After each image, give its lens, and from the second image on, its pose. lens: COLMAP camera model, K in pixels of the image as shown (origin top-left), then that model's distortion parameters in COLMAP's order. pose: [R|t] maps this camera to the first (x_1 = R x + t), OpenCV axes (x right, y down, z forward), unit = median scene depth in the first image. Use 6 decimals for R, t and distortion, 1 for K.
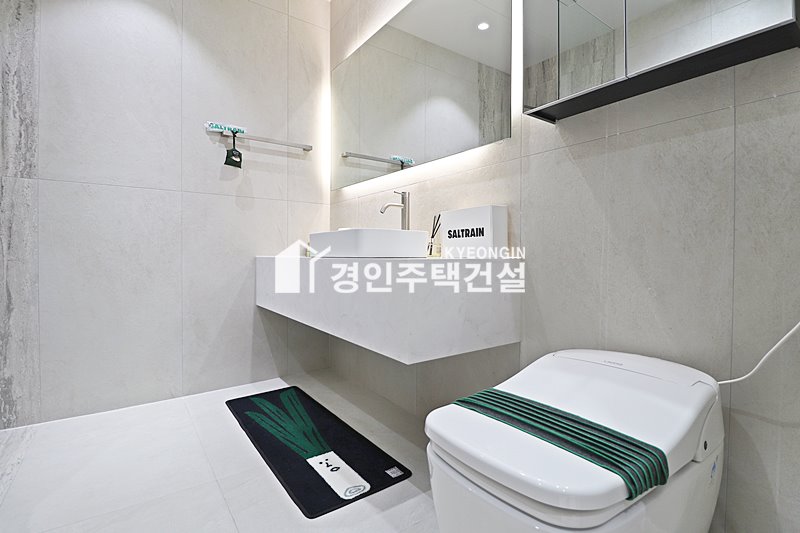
lens RADIAL K [[385.8, 0, 404.0], [0, 385.8, 261.5], [0, 0, 1]] dist [-0.002102, -0.011598]
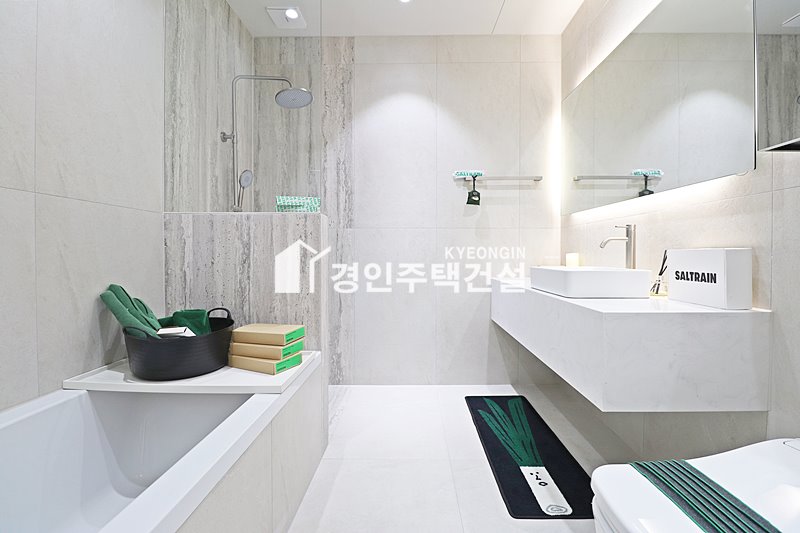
lens RADIAL K [[371.5, 0, 401.6], [0, 371.5, 260.3], [0, 0, 1]] dist [-0.001391, -0.013647]
pose [[0.794391, 0.006996, -0.607367, 0.106975], [-0.006996, 0.999973, 0.002368, -0.084571], [0.607367, 0.002368, 0.794418, -0.083397]]
